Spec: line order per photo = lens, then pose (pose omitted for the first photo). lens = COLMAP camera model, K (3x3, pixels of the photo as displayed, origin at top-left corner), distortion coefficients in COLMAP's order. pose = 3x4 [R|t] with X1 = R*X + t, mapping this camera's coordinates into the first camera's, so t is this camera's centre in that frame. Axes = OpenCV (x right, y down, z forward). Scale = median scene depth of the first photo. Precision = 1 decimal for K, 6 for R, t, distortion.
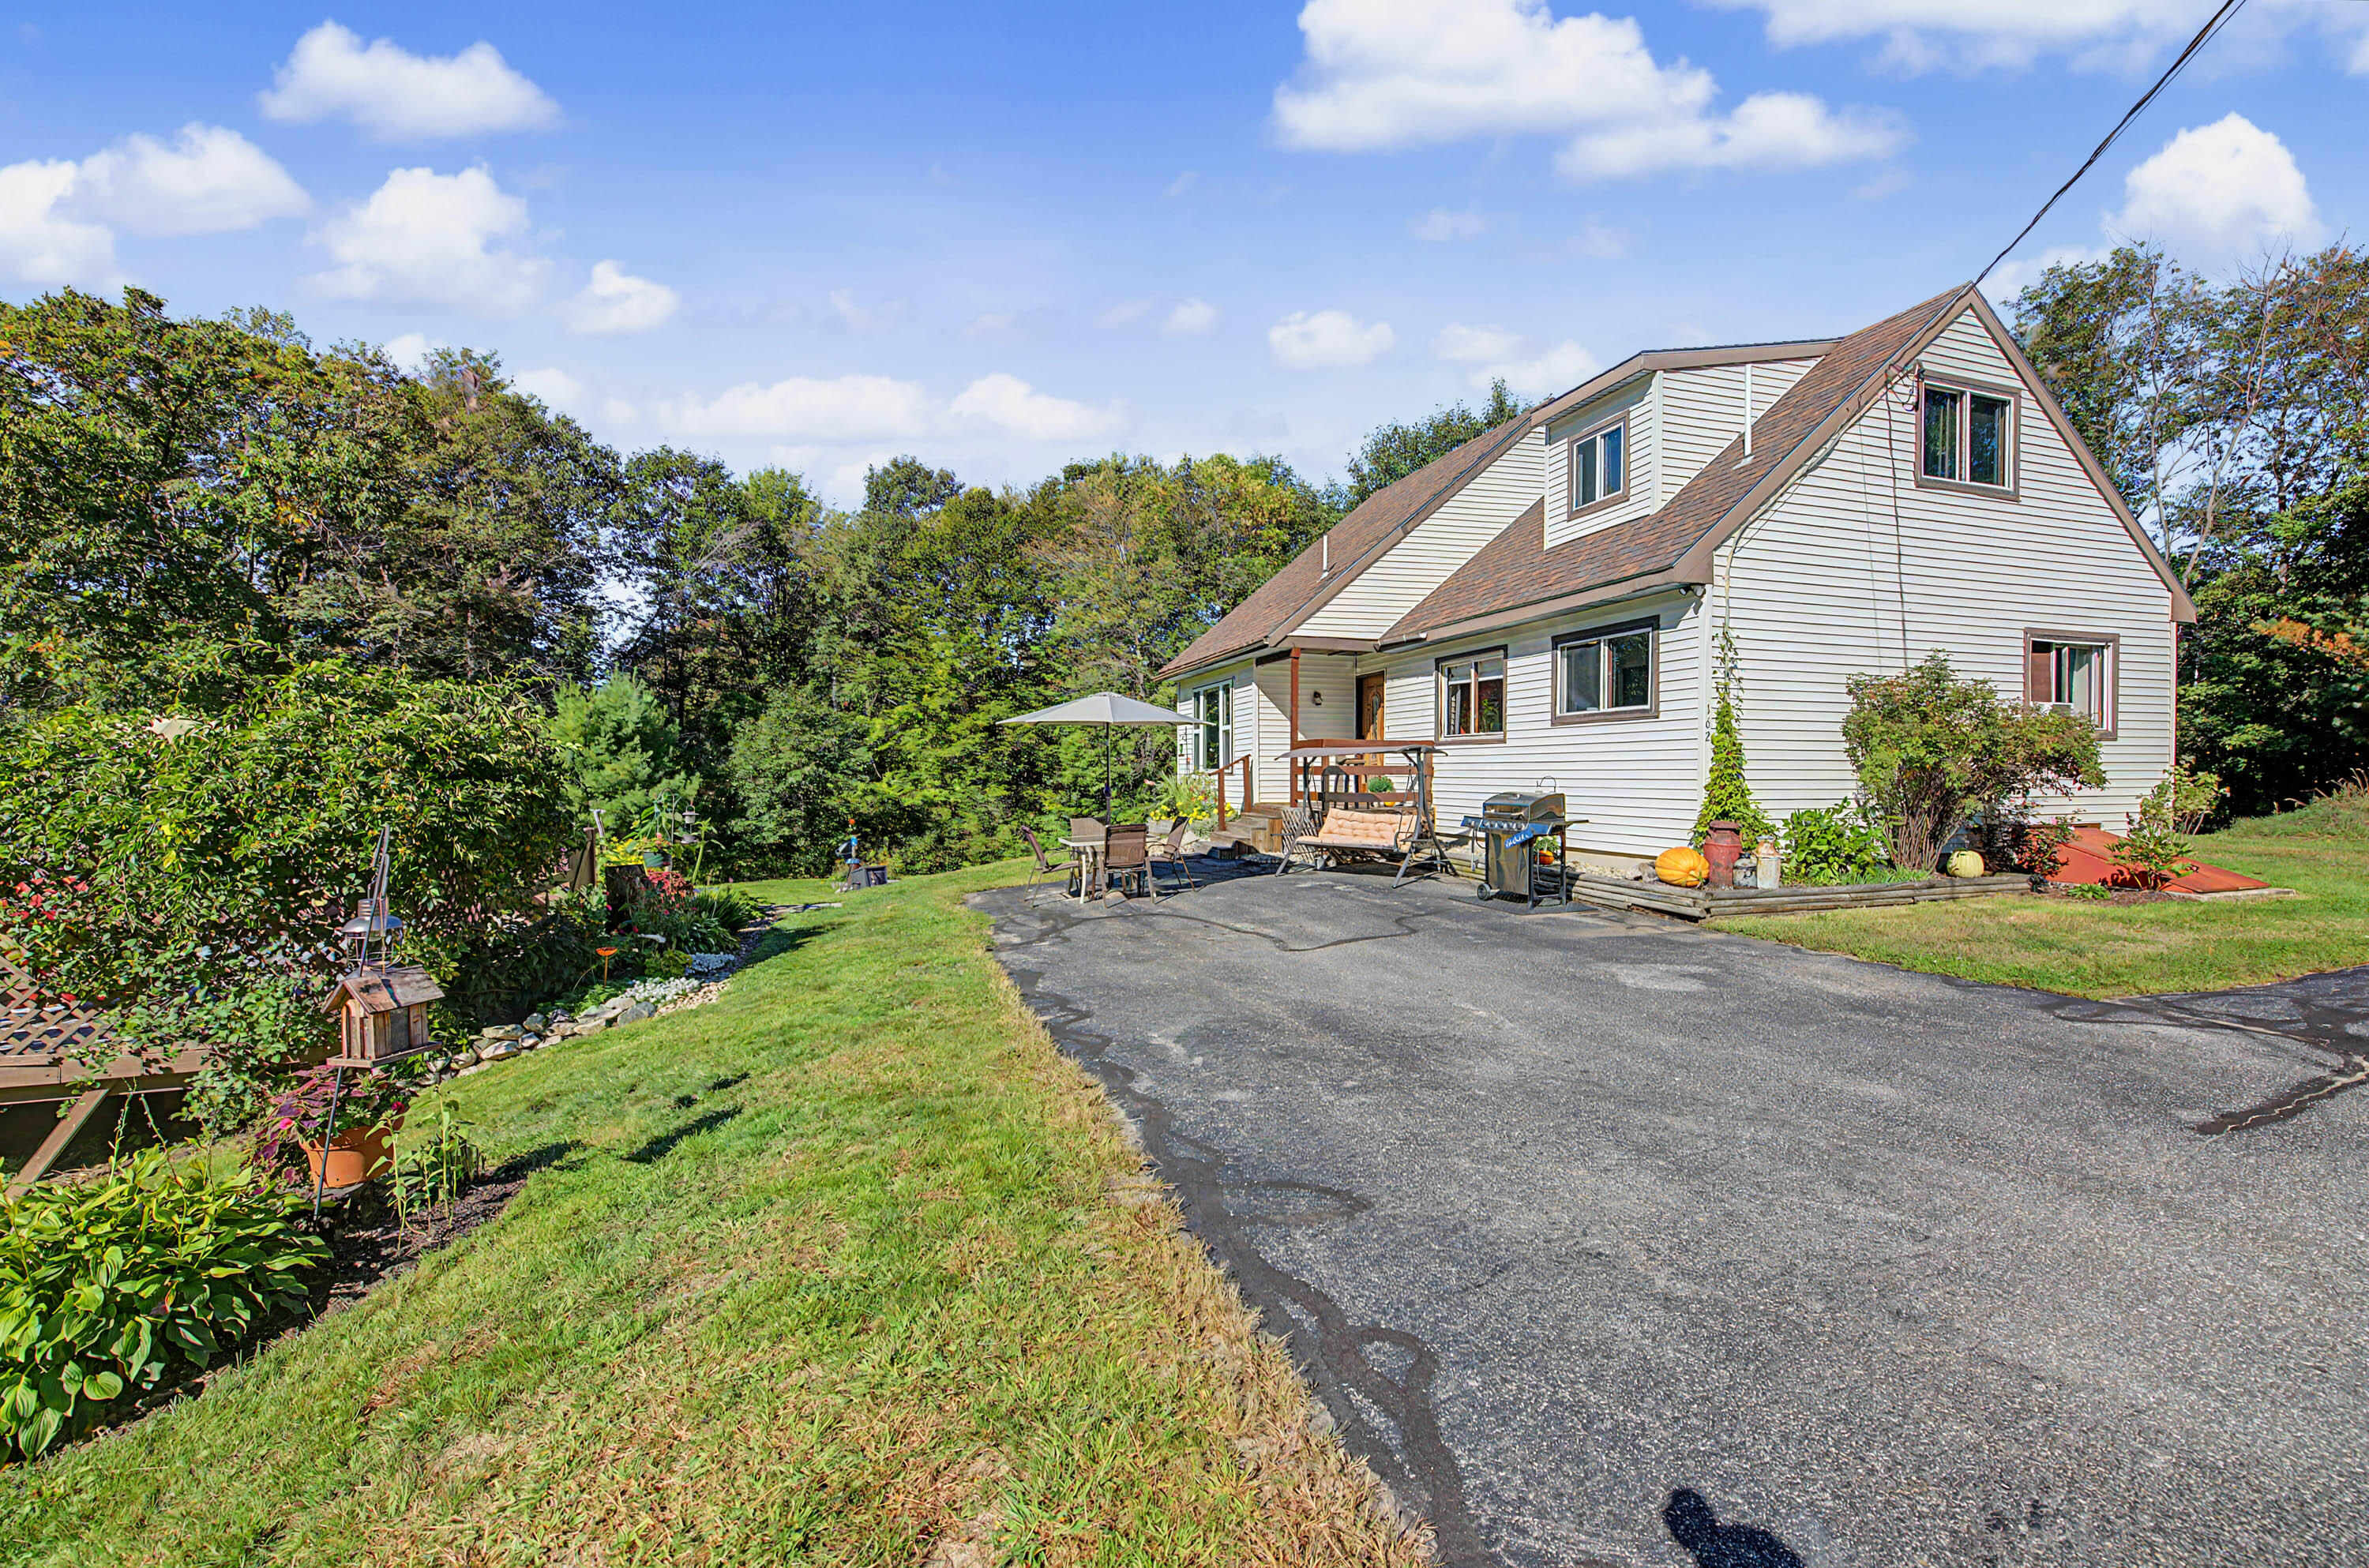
lens RADIAL K [[949.5, 0, 1189.5], [0, 949.5, 795.5], [0, 0, 1]] dist [-0.003042, -0.000138]
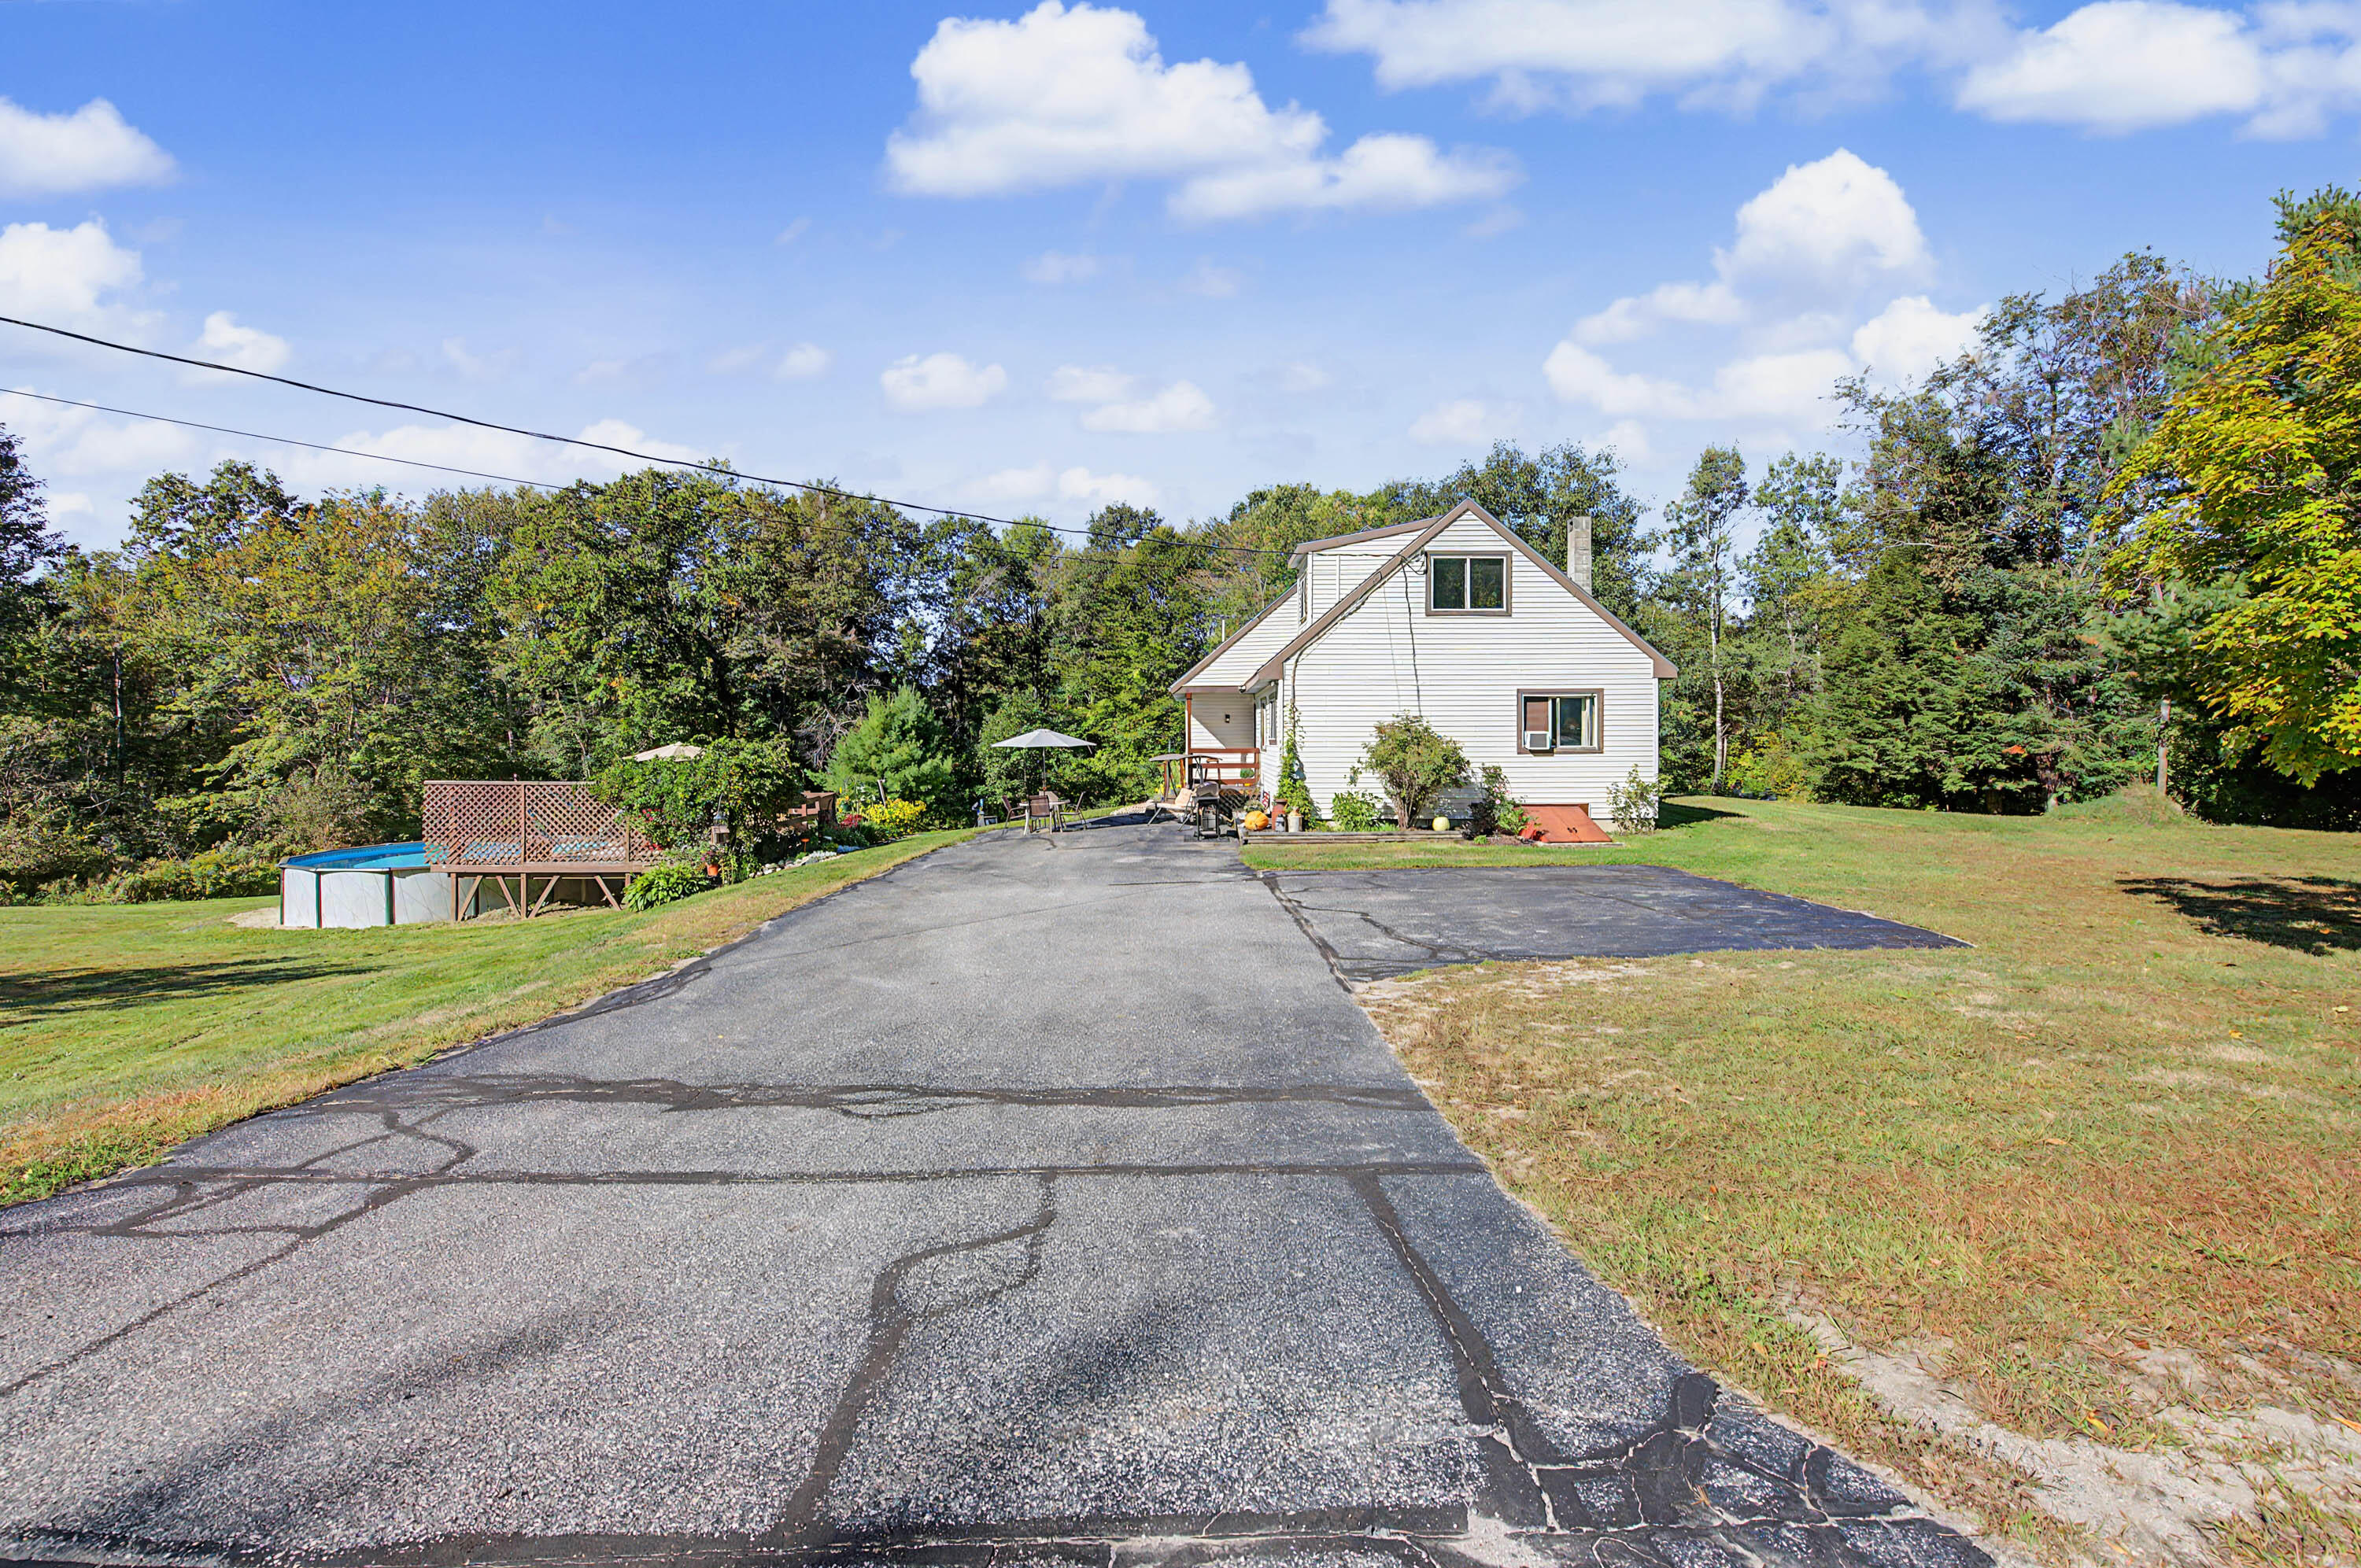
lens RADIAL K [[946.3, 0, 1178.9], [0, 946.3, 776.2], [0, 0, 1]] dist [-0.003042, -0.000138]
pose [[0.947405, 0.009280, -0.319904, 0.293013], [-0.004290, 0.999858, 0.016299, -0.015543], [0.320010, -0.014069, 0.947310, -0.282990]]
